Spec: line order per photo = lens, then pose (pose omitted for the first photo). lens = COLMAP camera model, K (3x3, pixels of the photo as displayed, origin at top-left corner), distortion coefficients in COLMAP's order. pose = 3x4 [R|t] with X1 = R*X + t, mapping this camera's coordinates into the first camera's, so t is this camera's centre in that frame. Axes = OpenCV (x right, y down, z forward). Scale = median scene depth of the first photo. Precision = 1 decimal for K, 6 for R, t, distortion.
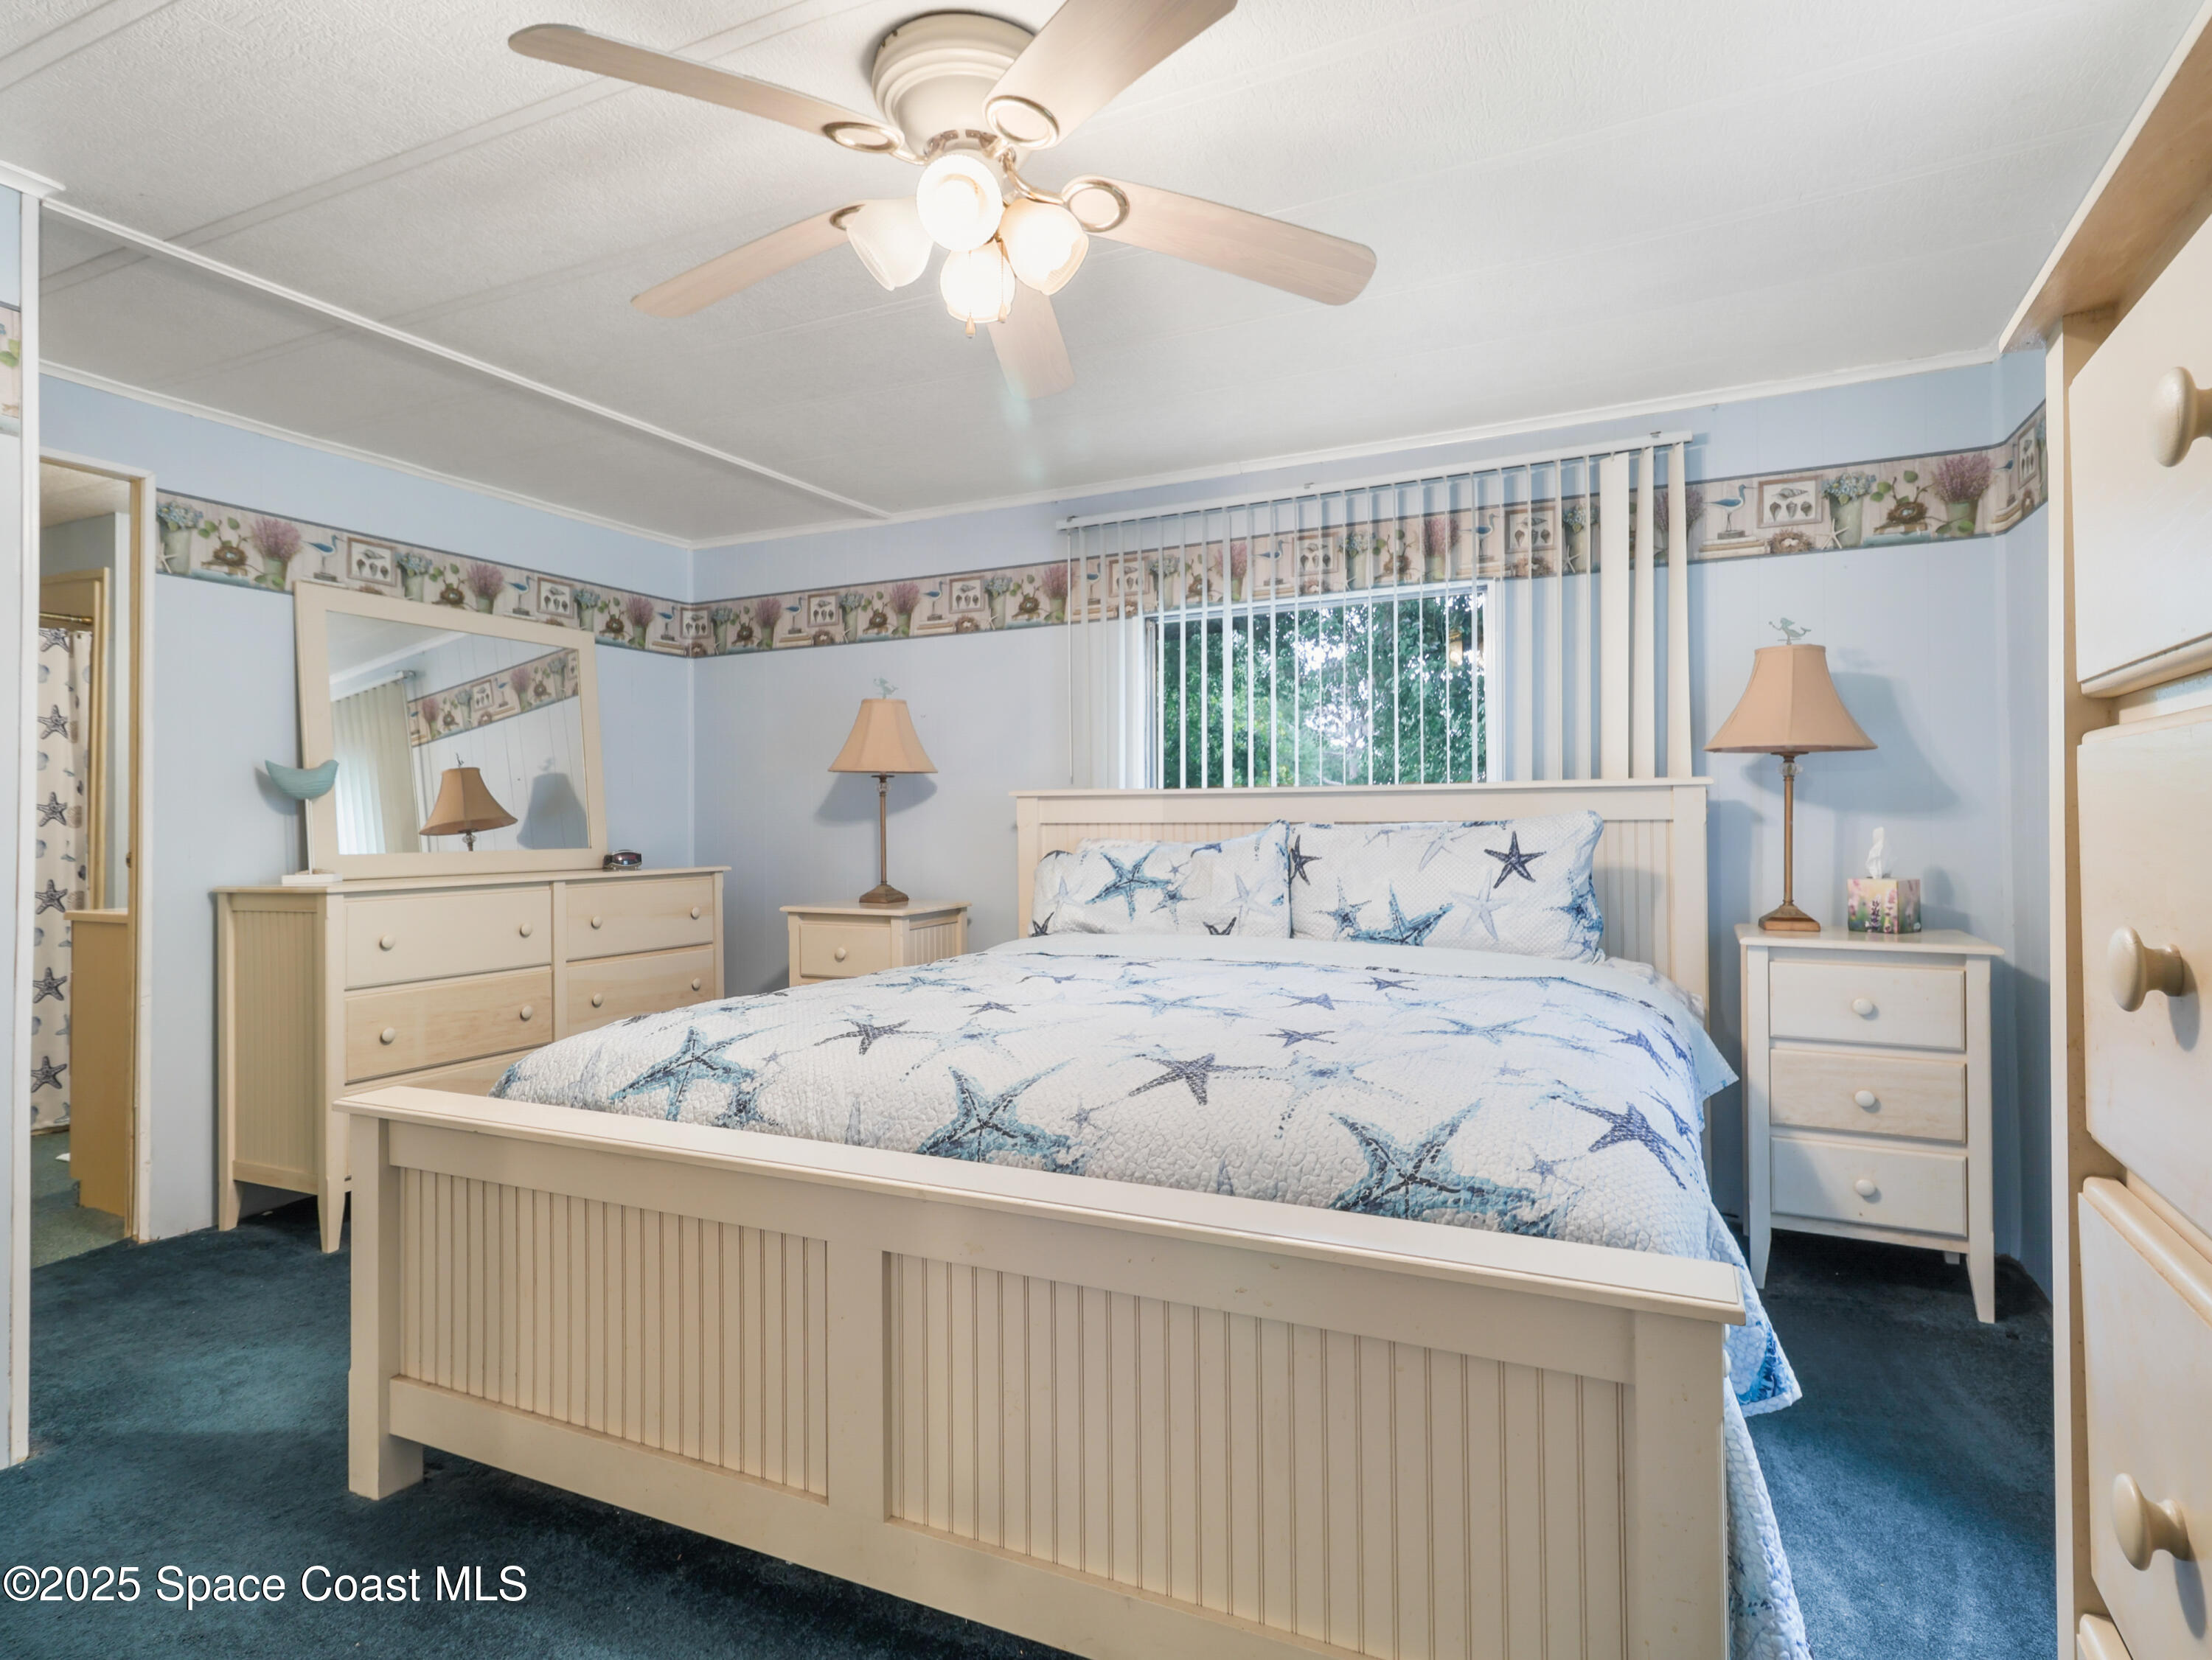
lens RADIAL K [[1167.7, 0, 1110.8], [0, 1167.7, 818.0], [0, 0, 1]] dist [0.005314, -0.000012]
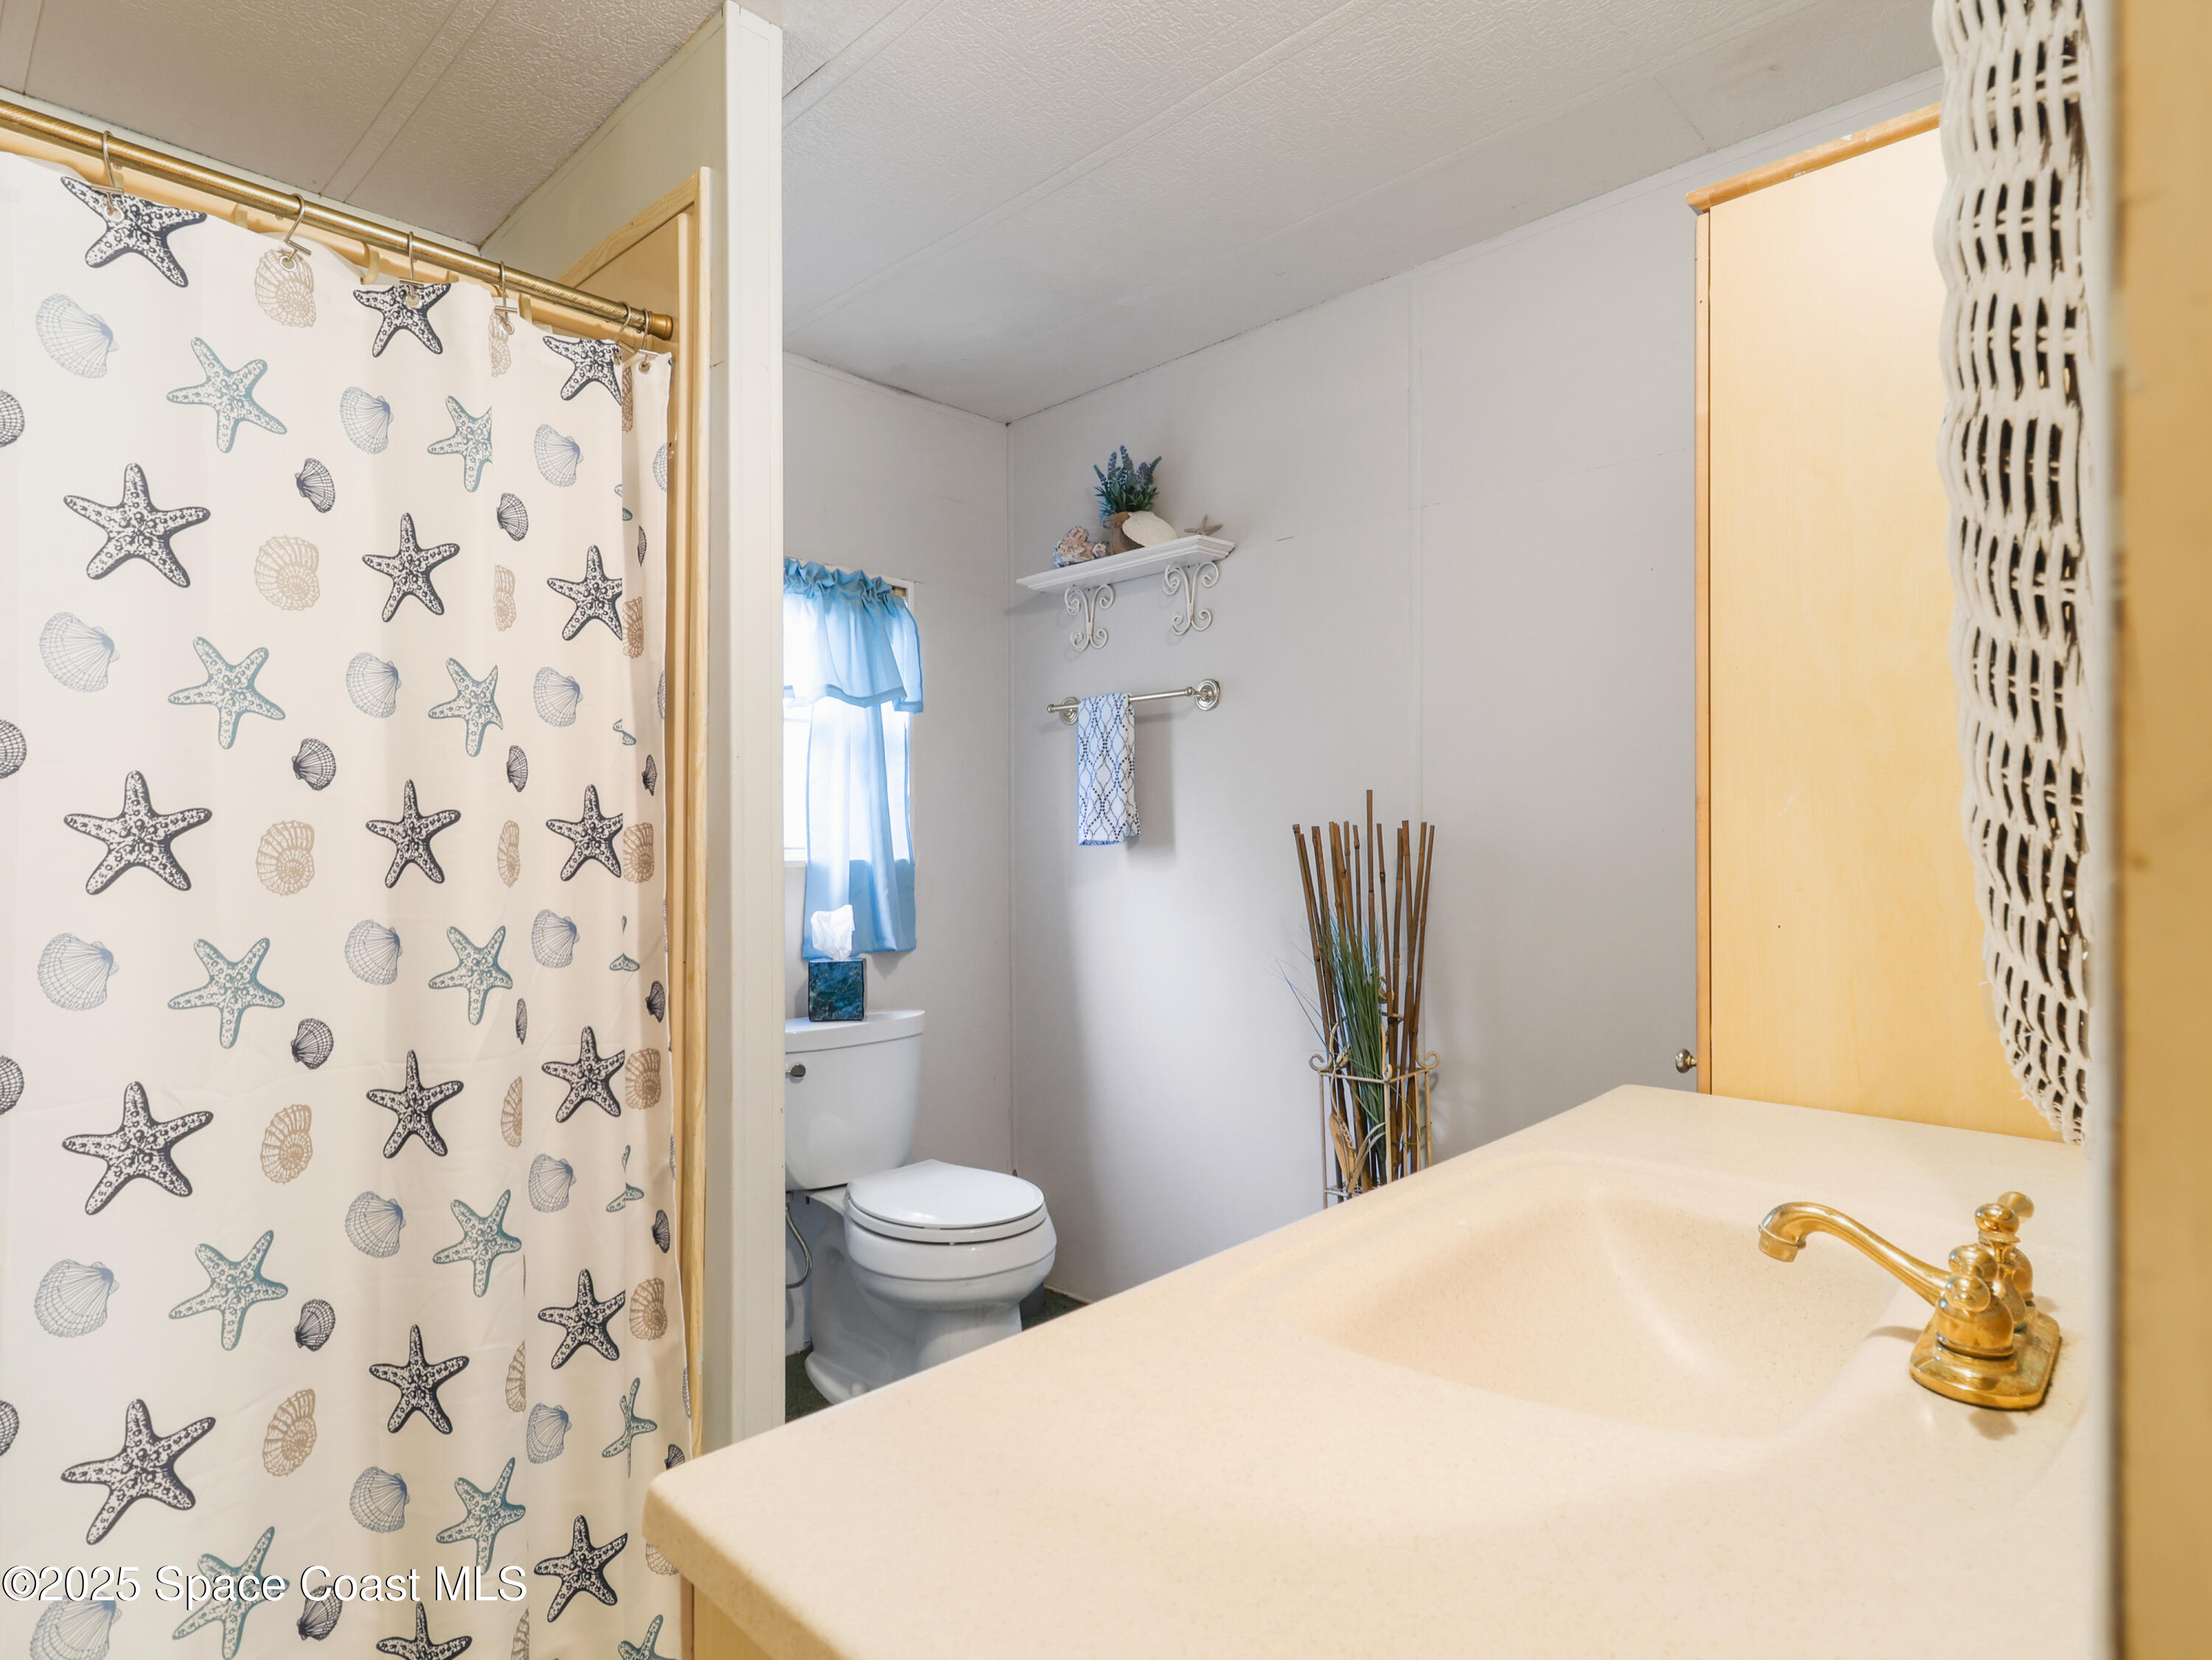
lens RADIAL K [[1167.7, 0, 1108.9], [0, 1167.7, 835.0], [0, 0, 1]] dist [0.005314, -0.000012]
pose [[0.950984, -0.003588, -0.309220, -0.625672], [0.005391, 0.999973, 0.004979, -0.007580], [0.309194, -0.006402, 0.950977, 0.692119]]
